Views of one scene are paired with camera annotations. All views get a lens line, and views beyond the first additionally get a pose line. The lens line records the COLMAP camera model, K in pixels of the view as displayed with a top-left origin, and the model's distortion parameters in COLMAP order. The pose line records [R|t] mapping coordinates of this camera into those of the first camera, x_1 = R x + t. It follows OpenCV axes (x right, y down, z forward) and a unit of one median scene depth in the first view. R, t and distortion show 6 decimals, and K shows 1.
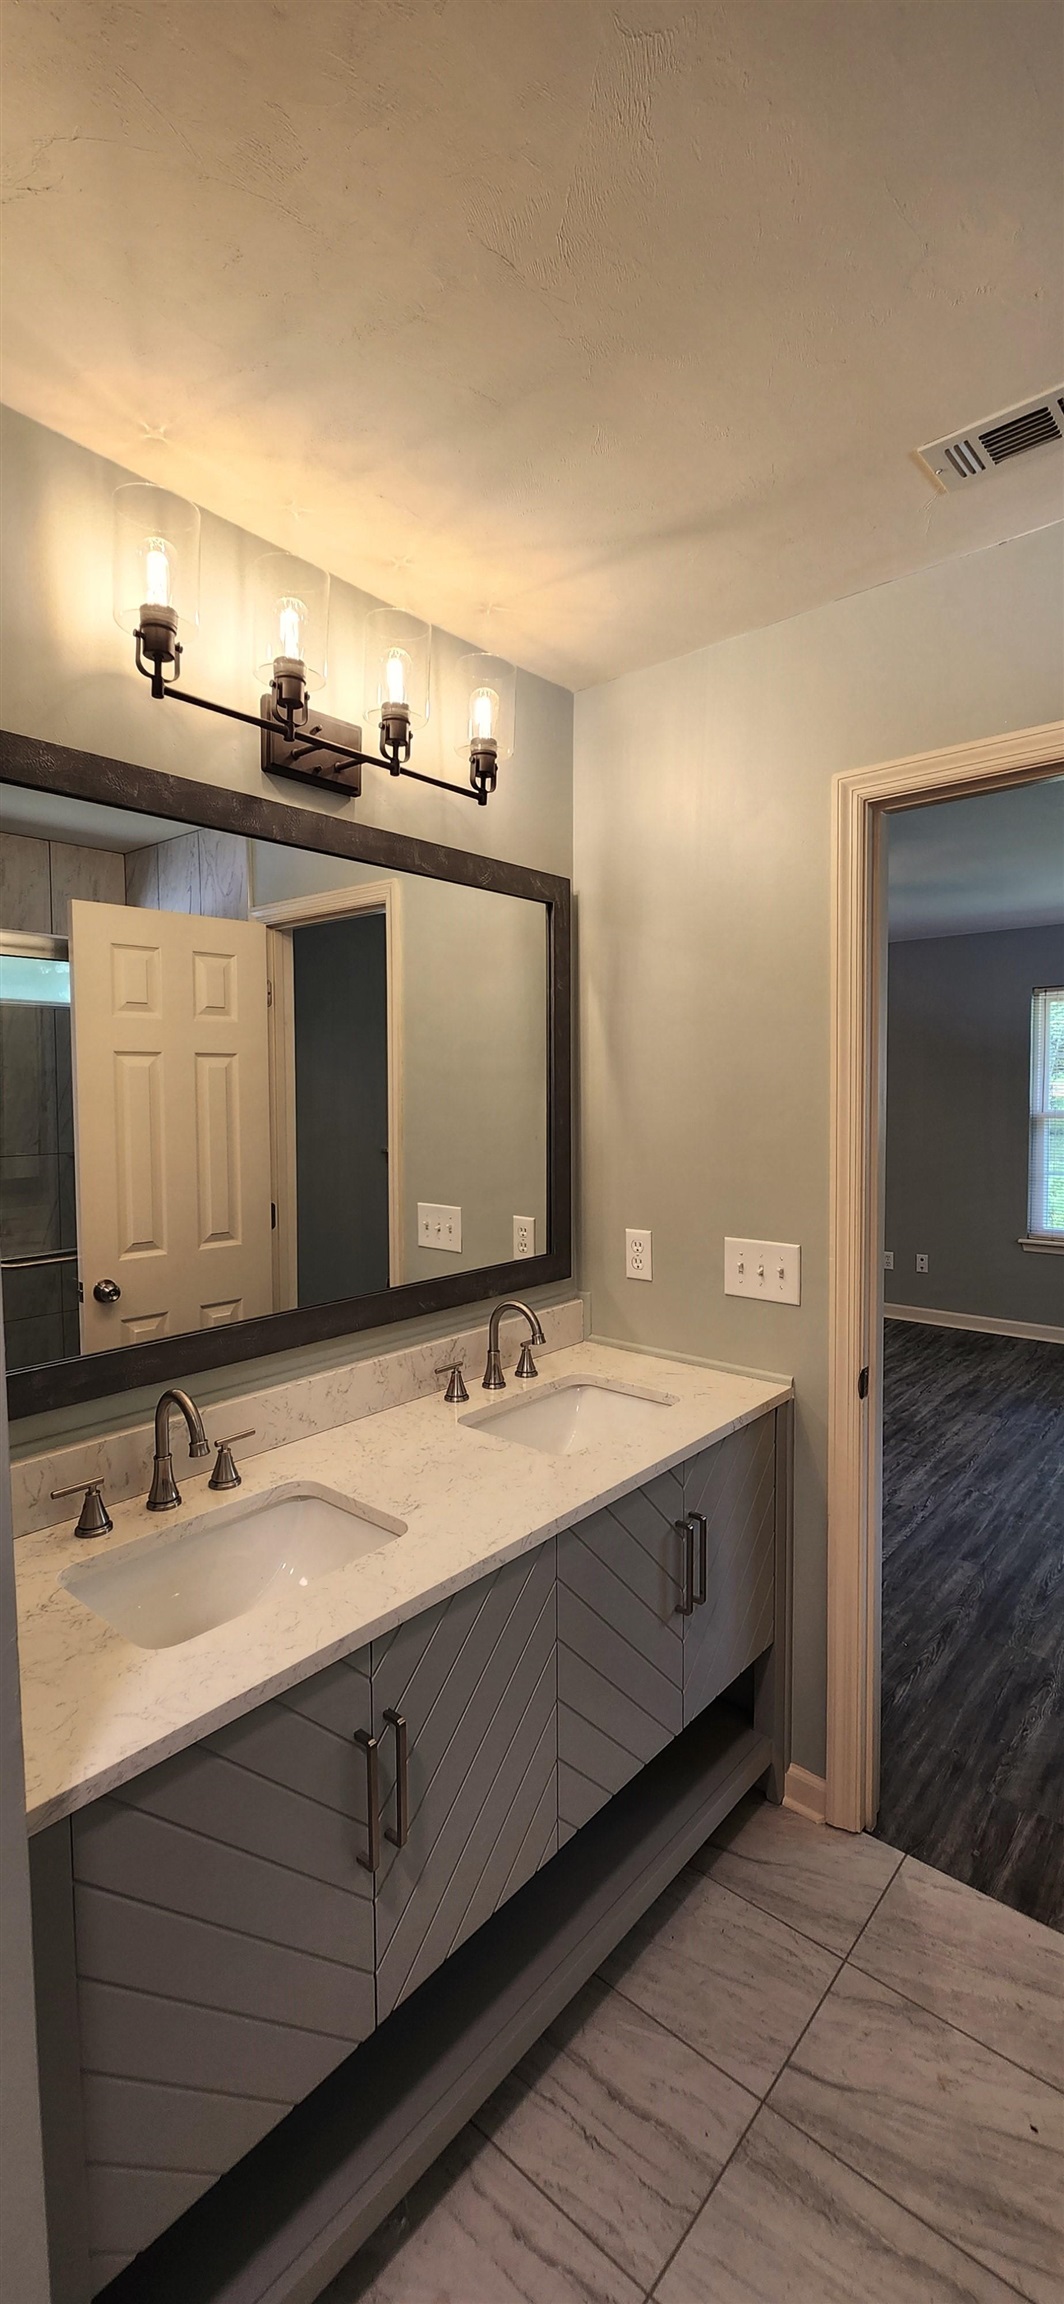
lens RADIAL K [[942.0, 0, 529.7], [0, 942.0, 1152.7], [0, 0, 1]] dist [0.001759, -0.002256]
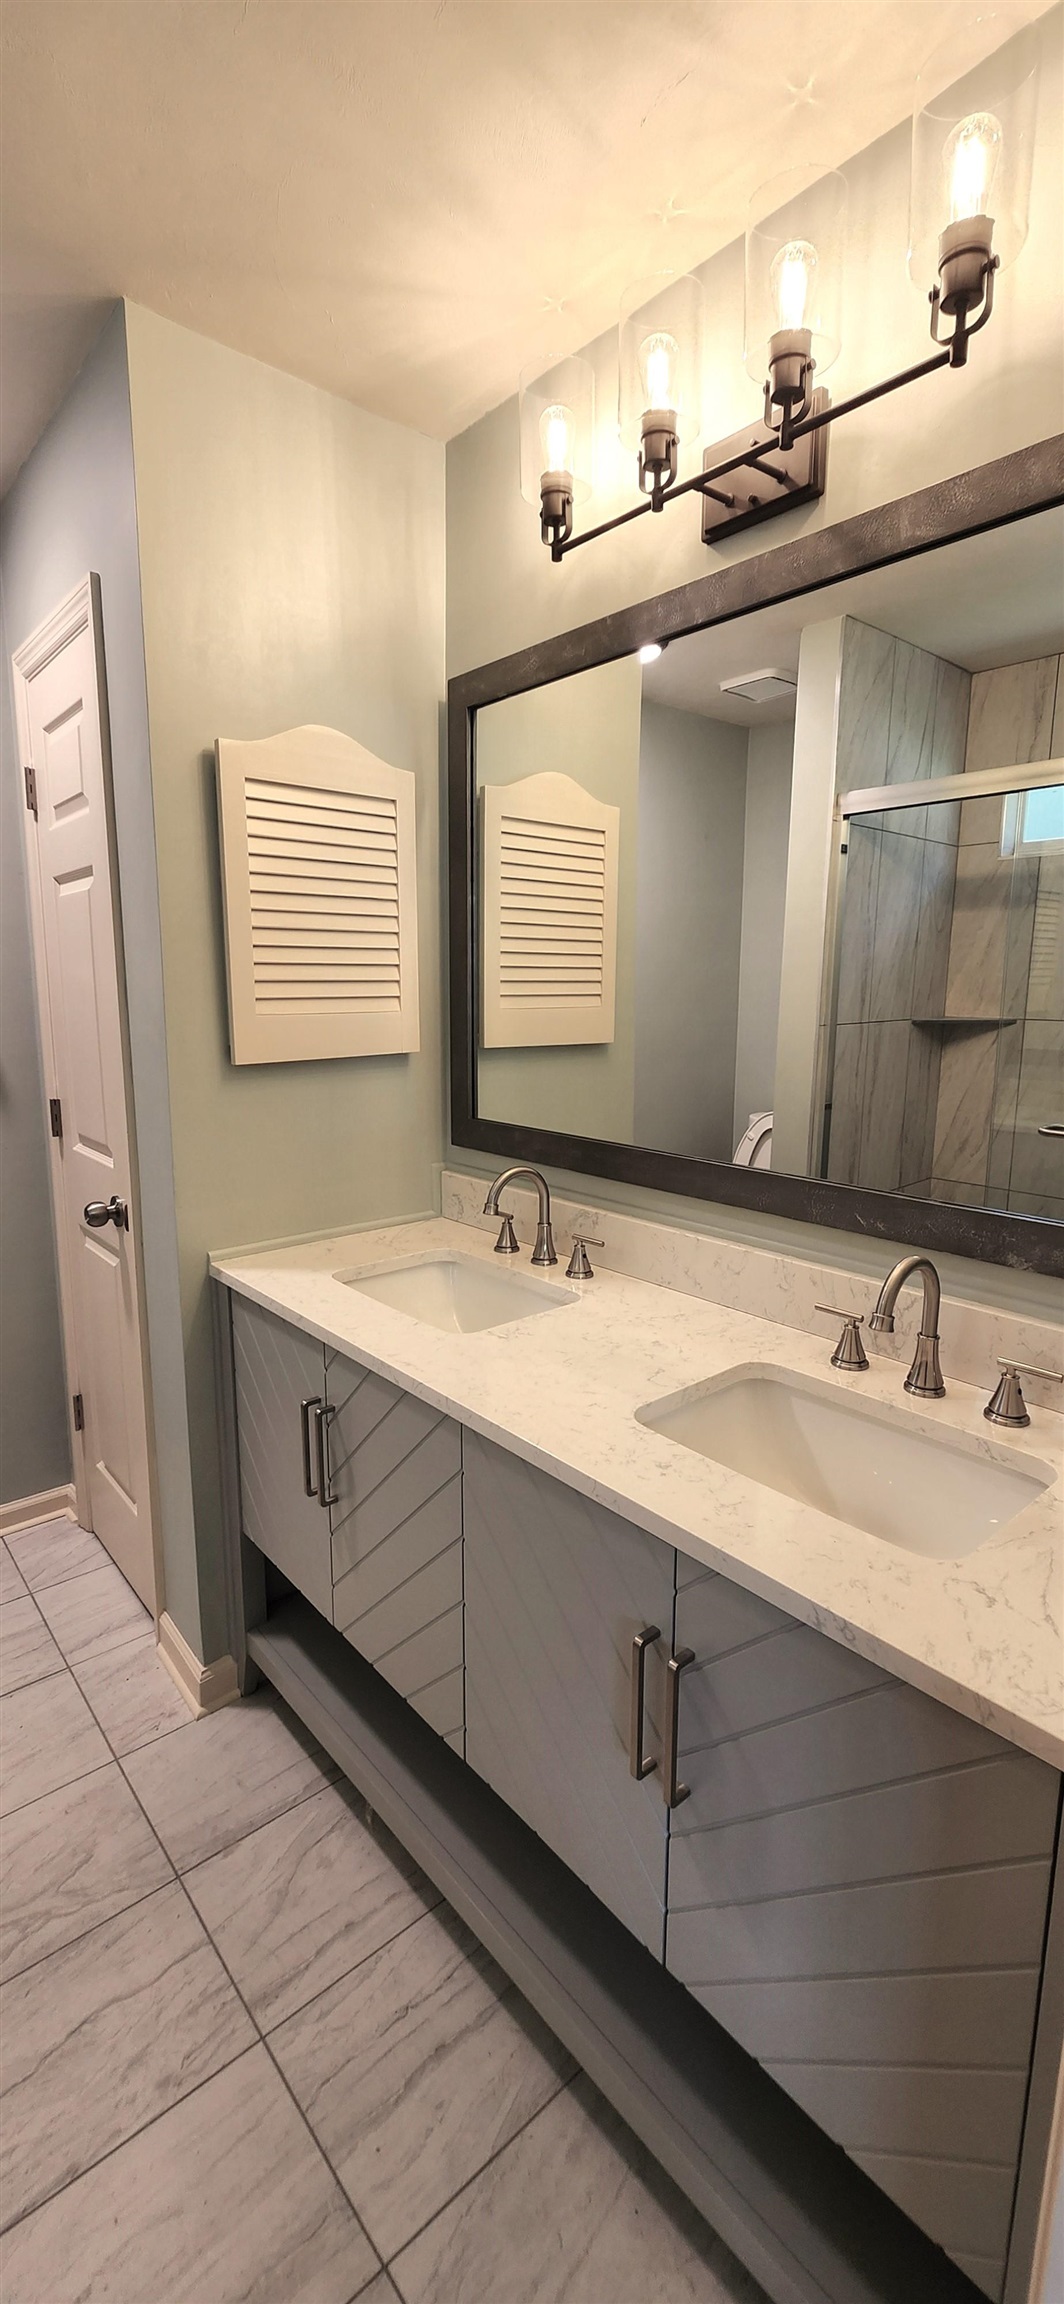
lens RADIAL K [[942.0, 0, 525.4], [0, 942.0, 1153.6], [0, 0, 1]] dist [0.001759, -0.002256]
pose [[-0.148005, 0.183908, -0.971737, 0.744813], [-0.071066, 0.978040, 0.195925, -0.007521], [0.986430, 0.098055, -0.131685, 1.054834]]
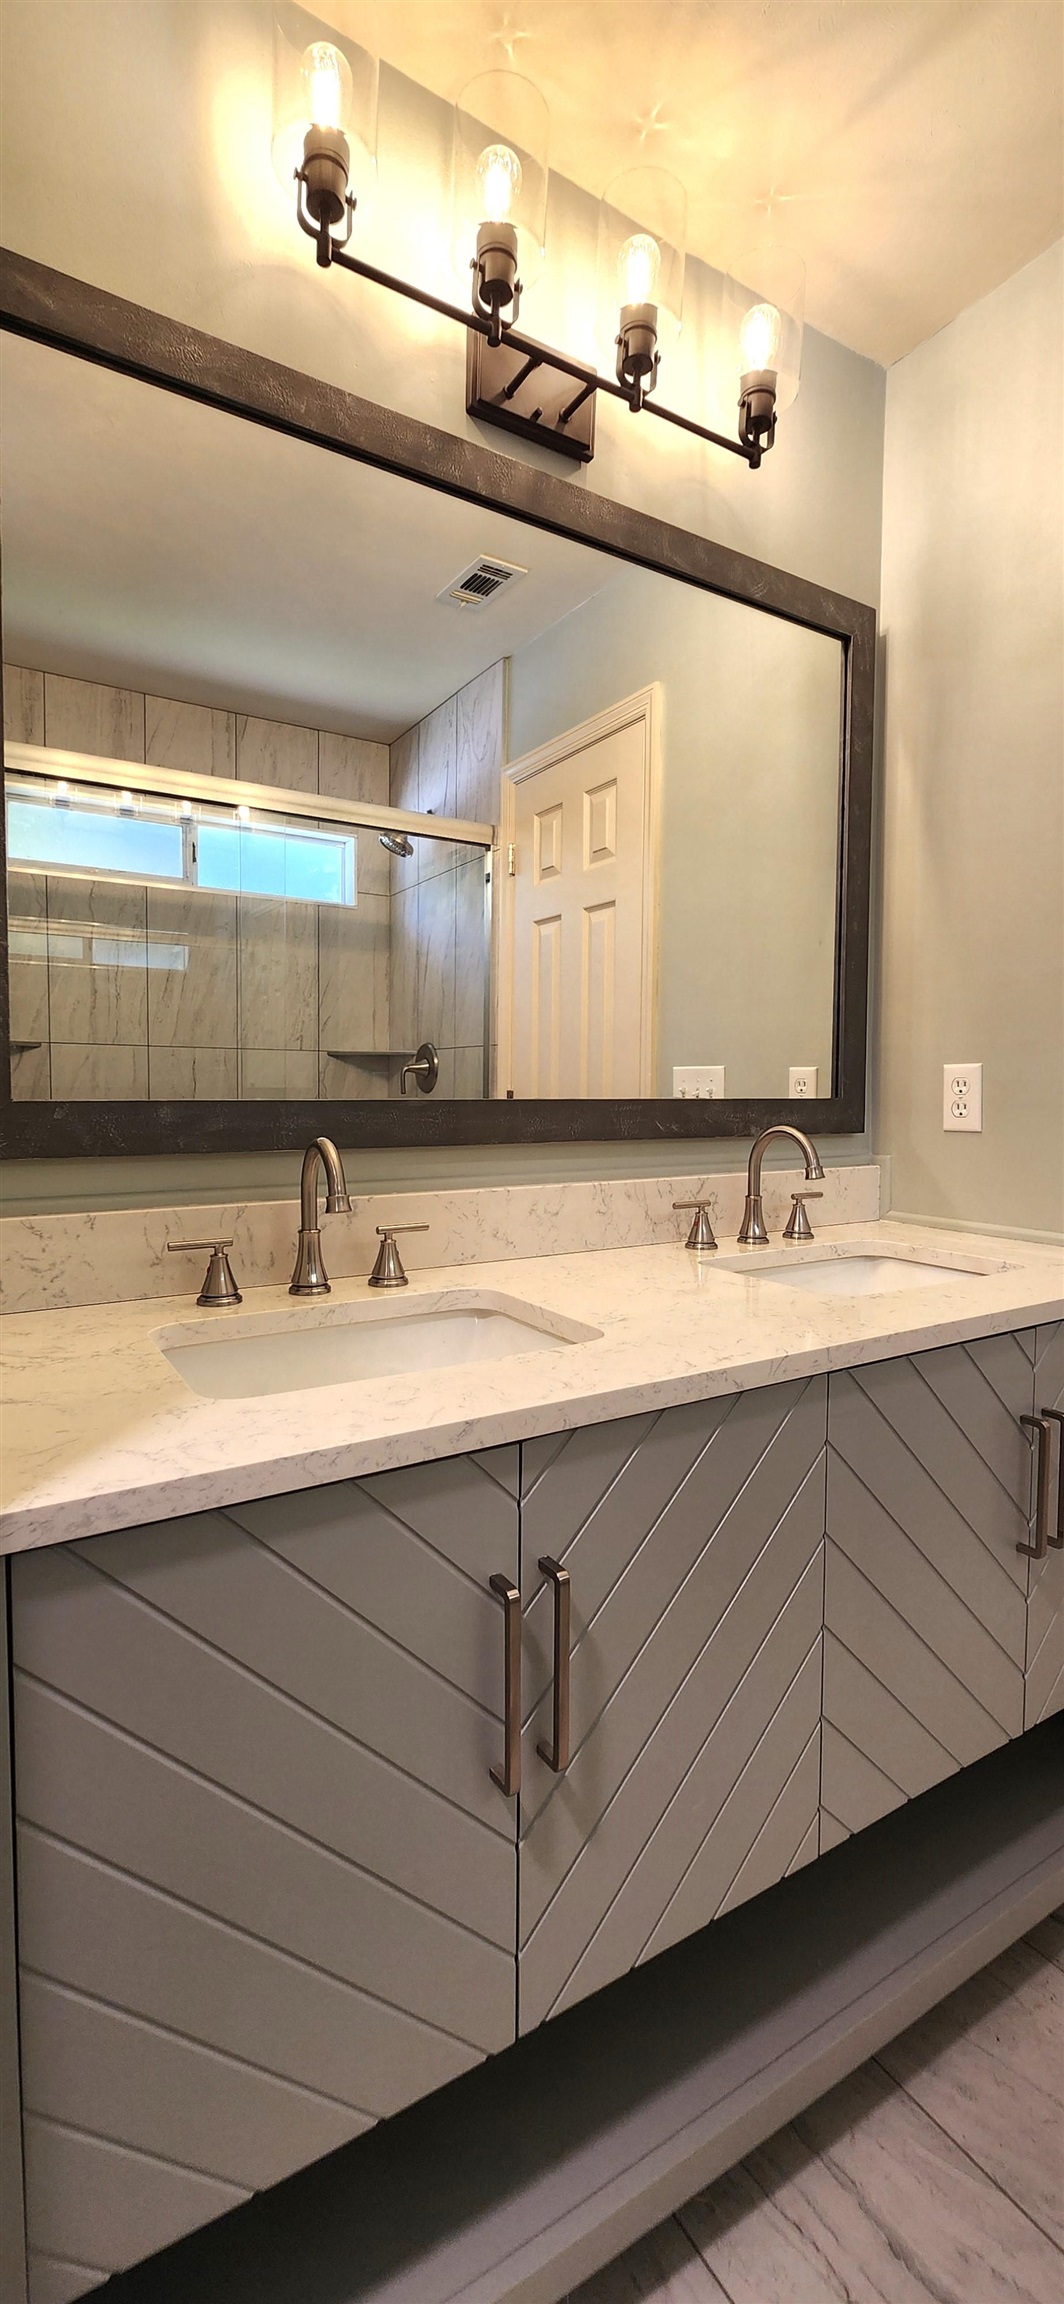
lens RADIAL K [[942.0, 0, 518.1], [0, 942.0, 1146.4], [0, 0, 1]] dist [0.001759, -0.002256]
pose [[0.950967, 0.024930, -0.308287, 0.019395], [-0.026968, 0.999634, -0.002350, 0.229741], [0.308116, 0.010549, 0.951290, 0.275152]]
